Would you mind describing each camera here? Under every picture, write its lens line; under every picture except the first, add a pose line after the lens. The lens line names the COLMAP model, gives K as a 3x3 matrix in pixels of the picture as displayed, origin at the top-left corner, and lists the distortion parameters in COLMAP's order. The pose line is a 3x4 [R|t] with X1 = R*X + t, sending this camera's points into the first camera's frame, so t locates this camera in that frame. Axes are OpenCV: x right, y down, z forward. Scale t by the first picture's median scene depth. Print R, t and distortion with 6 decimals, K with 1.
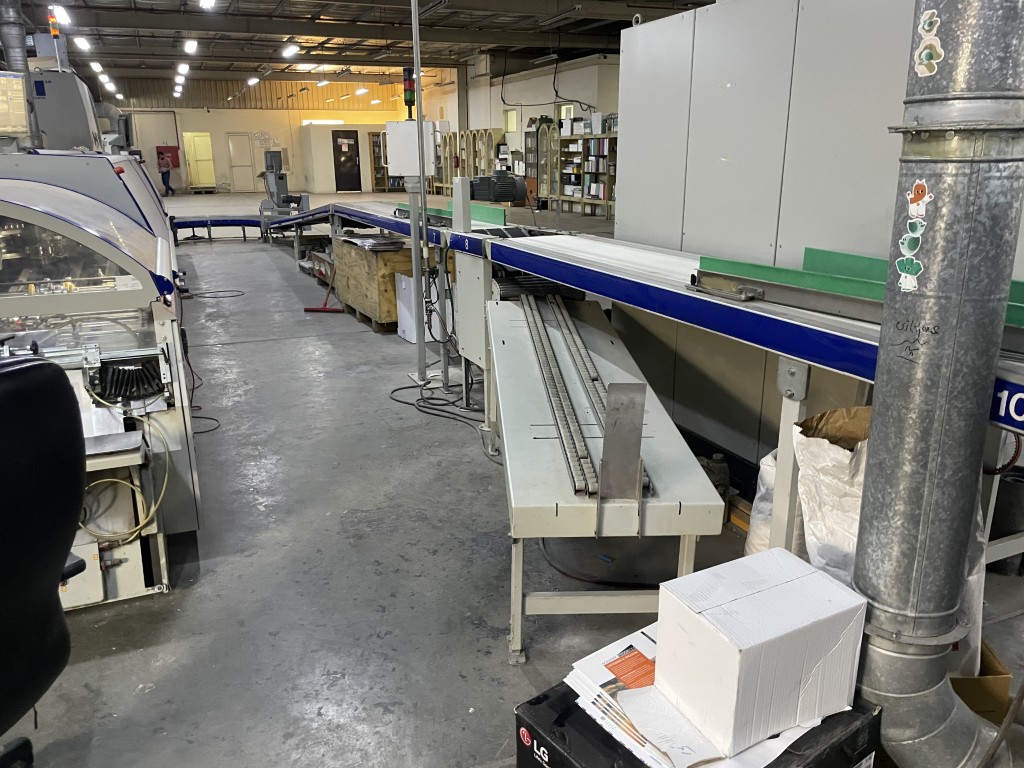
lens RADIAL K [[778.7, 0, 511.2], [0, 778.7, 385.3], [0, 0, 1]] dist [0.103377, -0.143025]
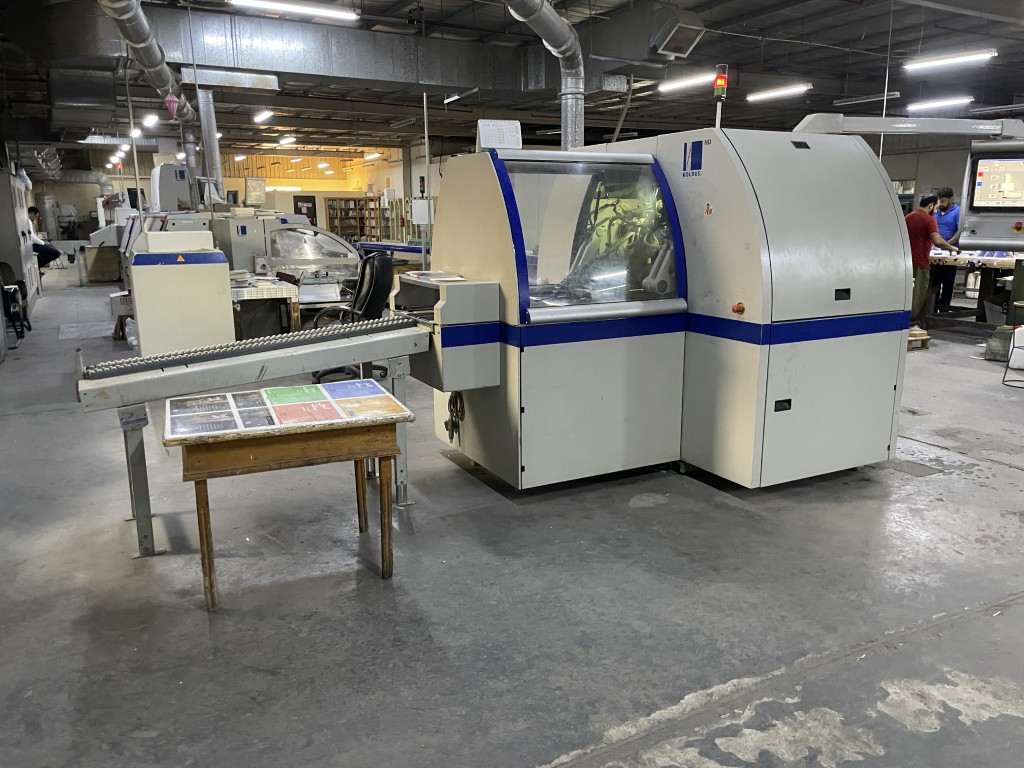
lens RADIAL K [[778.7, 0, 511.2], [0, 778.7, 385.3], [0, 0, 1]] dist [0.103377, -0.143025]
pose [[0.995530, -0.014920, 0.093261, -0.063785], [0.021866, 0.997025, -0.073916, 0.230225], [-0.091881, 0.075625, 0.992894, -0.762010]]
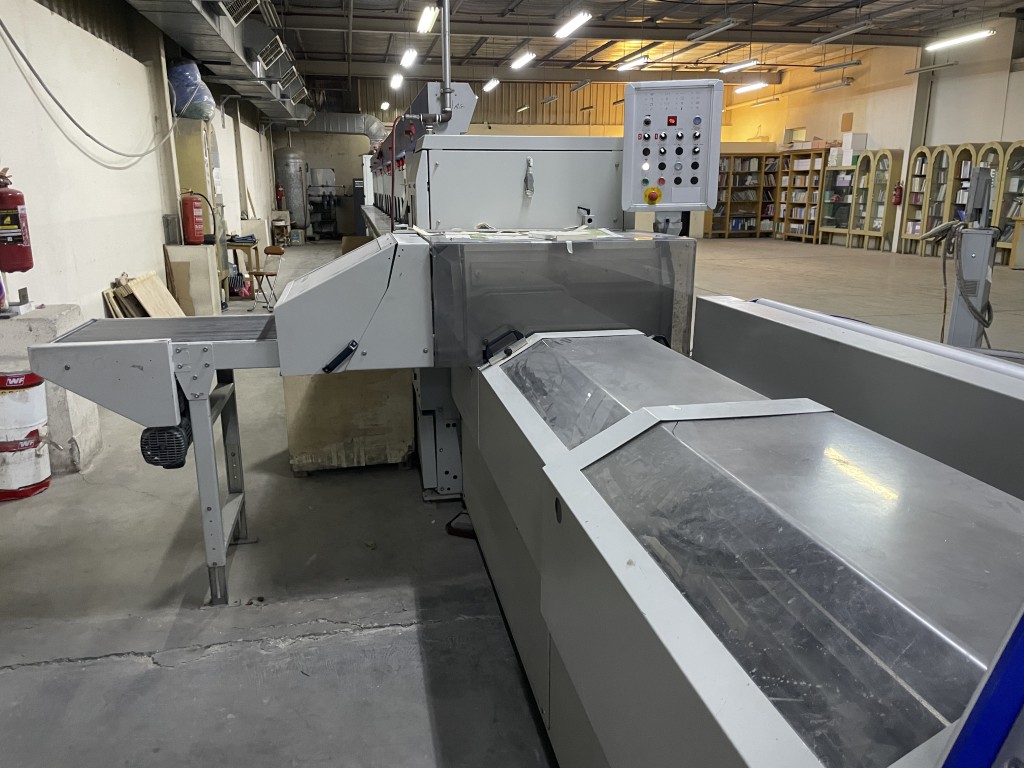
lens RADIAL K [[785.9, 0, 512.8], [0, 785.9, 384.0], [0, 0, 1]] dist [0.085576, -0.119997]
pose [[0.979564, 0.059036, -0.192272, -0.845877], [-0.067124, 0.997101, -0.035822, -0.333295], [0.189599, 0.047996, 0.980688, 1.180670]]
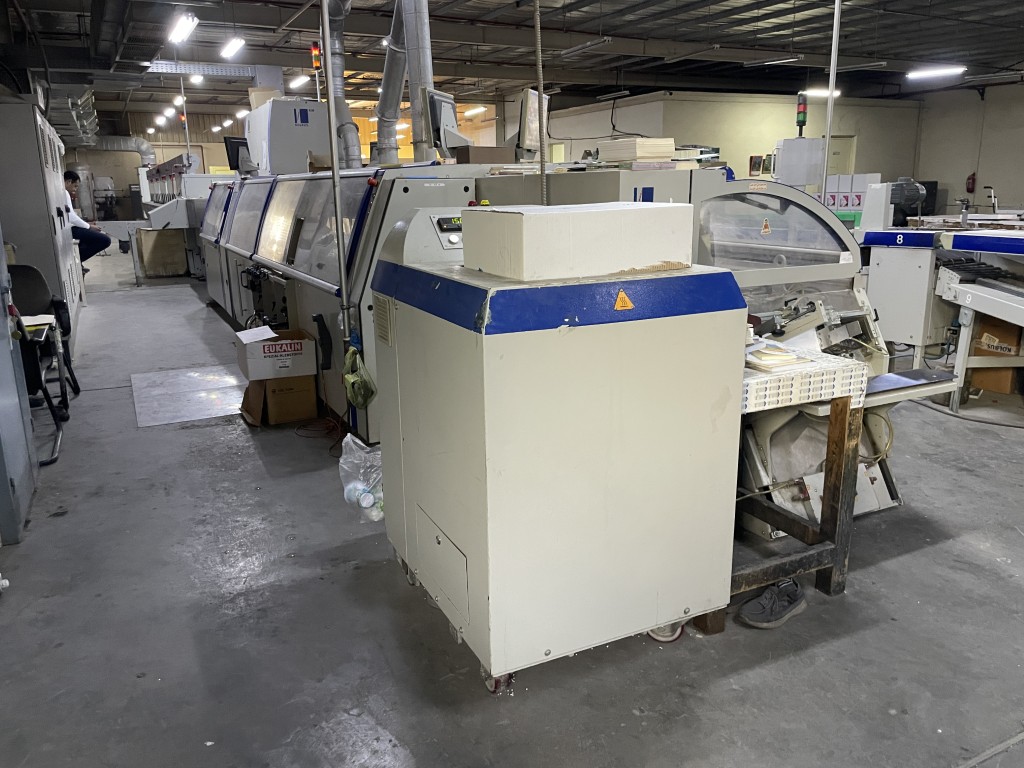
lens RADIAL K [[777.2, 0, 513.2], [0, 777.2, 383.4], [0, 0, 1]] dist [0.072672, -0.101126]
pose [[0.997490, -0.018702, 0.068286, -0.417628], [0.021706, 0.998817, -0.043520, 0.042324], [-0.067391, 0.044893, 0.996716, -0.070022]]
